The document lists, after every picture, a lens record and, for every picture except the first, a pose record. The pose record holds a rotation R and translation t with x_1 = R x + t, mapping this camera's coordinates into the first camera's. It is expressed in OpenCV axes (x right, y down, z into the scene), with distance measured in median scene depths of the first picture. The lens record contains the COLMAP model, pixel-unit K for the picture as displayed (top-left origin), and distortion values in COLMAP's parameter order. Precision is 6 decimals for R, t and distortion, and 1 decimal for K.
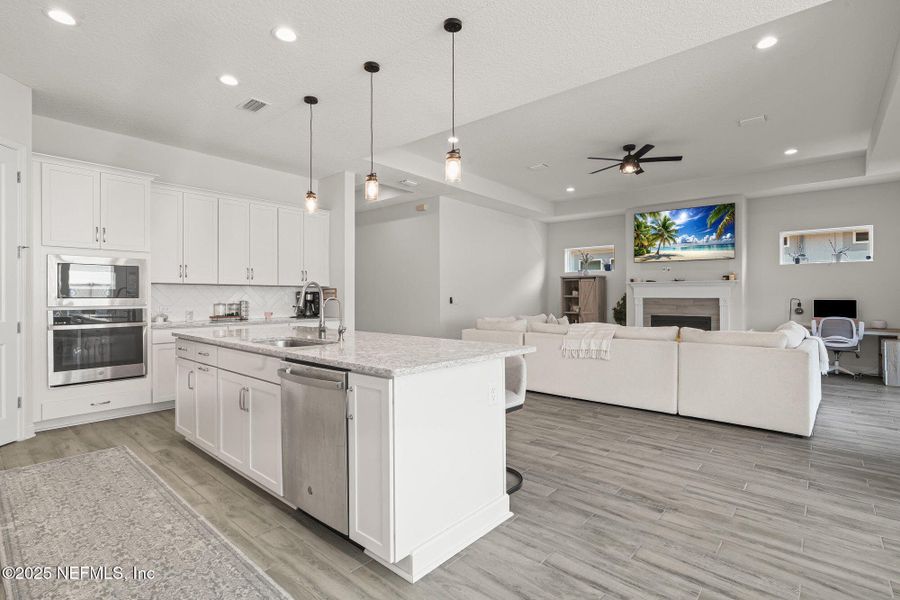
lens RADIAL K [[430.6, 0, 454.7], [0, 430.6, 289.9], [0, 0, 1]] dist [-0.004941, 0.003653]
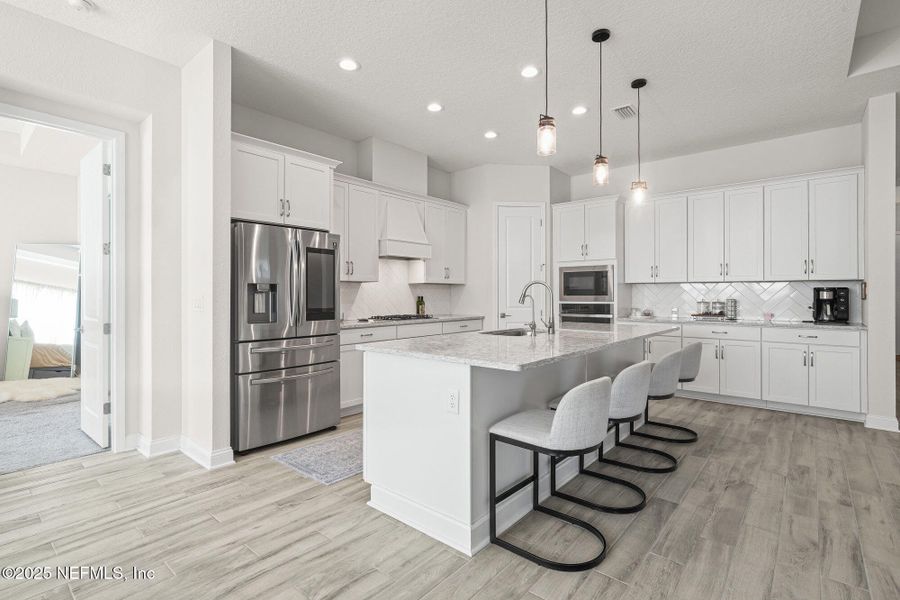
lens RADIAL K [[430.6, 0, 451.9], [0, 430.6, 285.7], [0, 0, 1]] dist [-0.004941, 0.003653]
pose [[0.012828, -0.023193, -0.999649, 0.307359], [0.014327, 0.999633, -0.023009, 0.007171], [0.999815, -0.014027, 0.013155, 0.303485]]
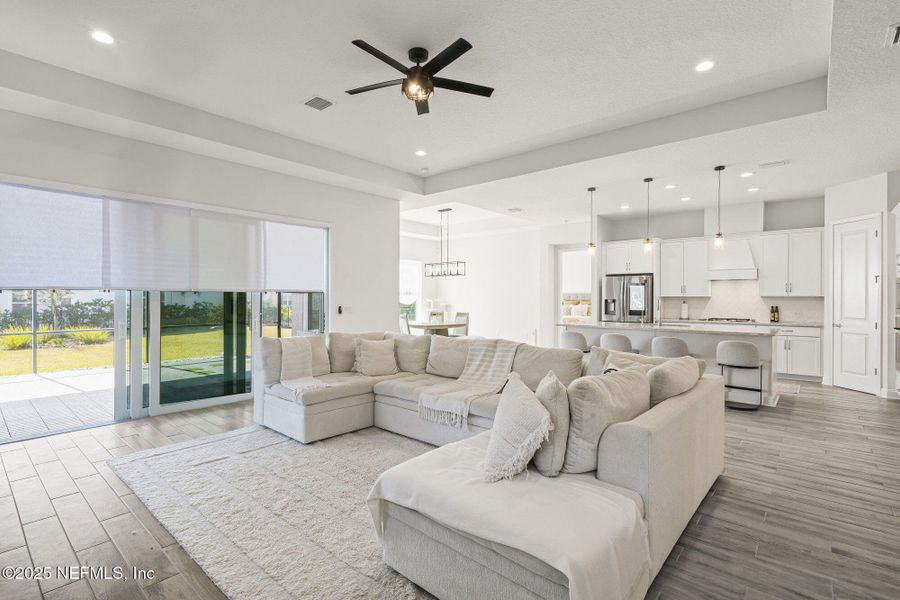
lens RADIAL K [[430.6, 0, 454.6], [0, 430.6, 298.6], [0, 0, 1]] dist [-0.004941, 0.003653]
pose [[-0.999917, -0.003671, -0.012325, 0.290013], [-0.003540, 0.999937, -0.010682, 0.003350], [0.012363, -0.010637, -0.999867, 1.246440]]
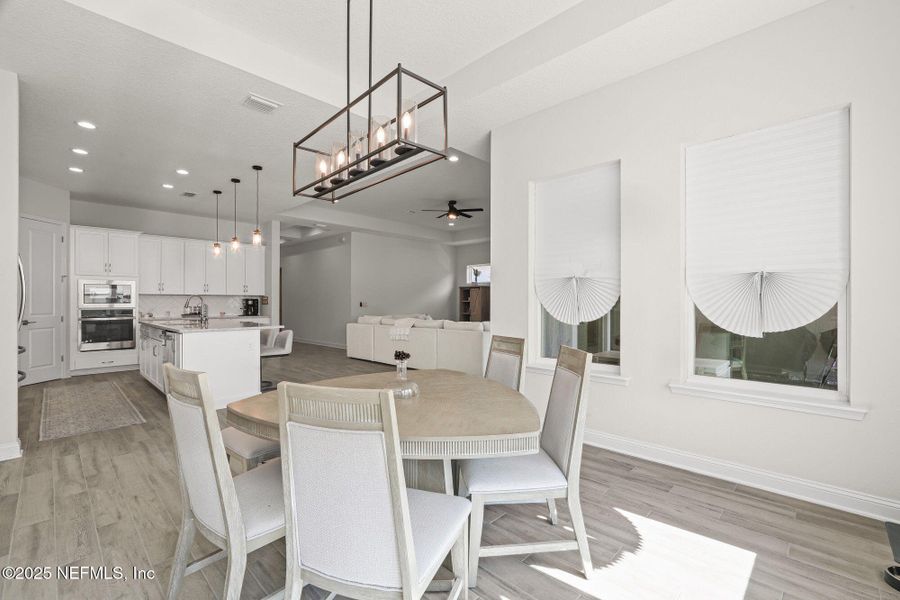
lens RADIAL K [[397.7, 0, 453.7], [0, 397.7, 293.0], [0, 0, 1]] dist [-0.007533, 0.002808]
pose [[0.998431, -0.004596, -0.055809, 0.383809], [0.004192, 0.999964, -0.007339, -0.002717], [0.055841, 0.007093, 0.998414, -0.306792]]
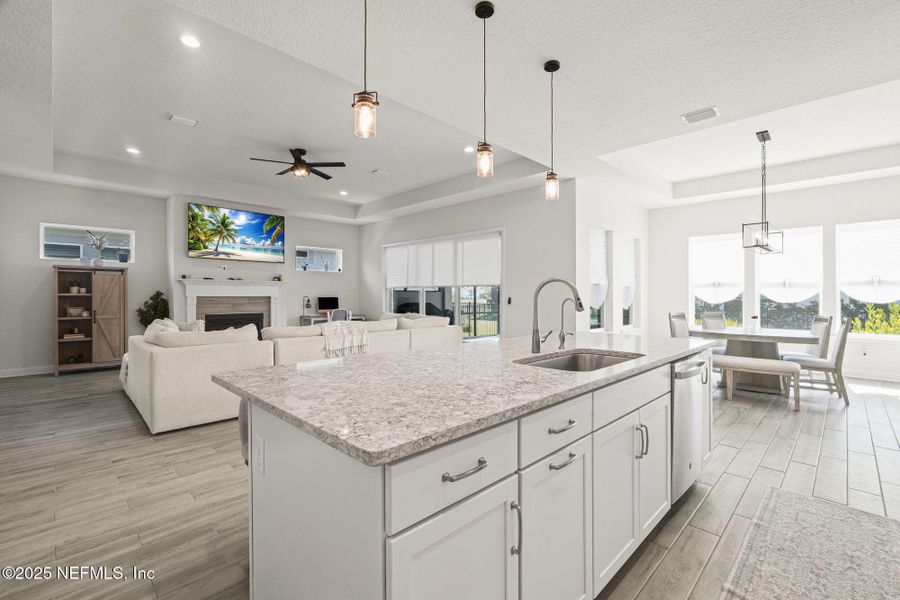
lens RADIAL K [[397.7, 0, 448.3], [0, 397.7, 295.5], [0, 0, 1]] dist [-0.007533, 0.002808]
pose [[0.072168, -0.002793, 0.997389, -0.410580], [-0.016813, 0.999851, 0.004017, 0.004733], [-0.997251, -0.017059, 0.072110, 0.450055]]
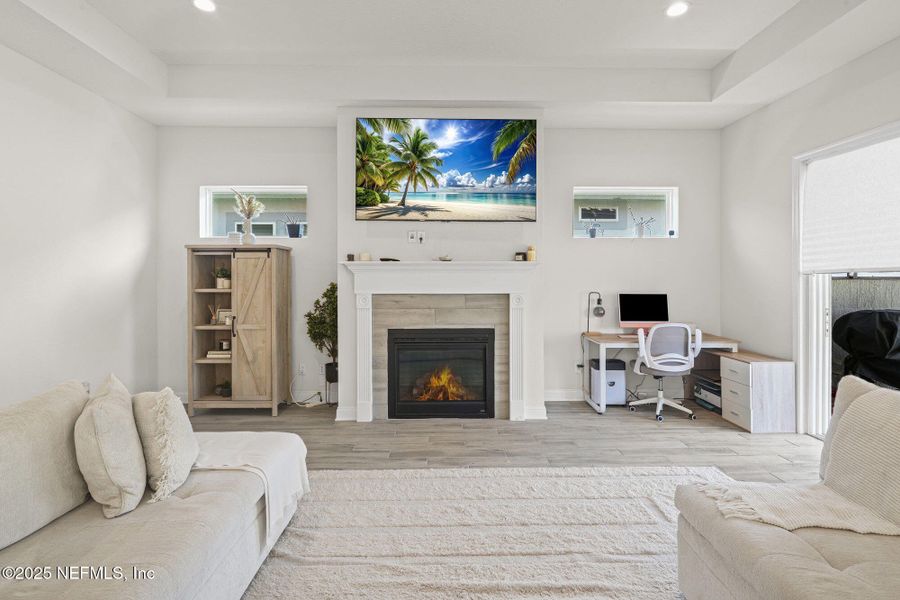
lens RADIAL K [[430.6, 0, 449.6], [0, 430.6, 277.5], [0, 0, 1]] dist [-0.004941, 0.003653]
pose [[0.742332, -0.004977, 0.670014, 0.196998], [-0.007214, 0.999855, 0.015420, -0.008991], [-0.669993, -0.016280, 0.742188, 0.648920]]
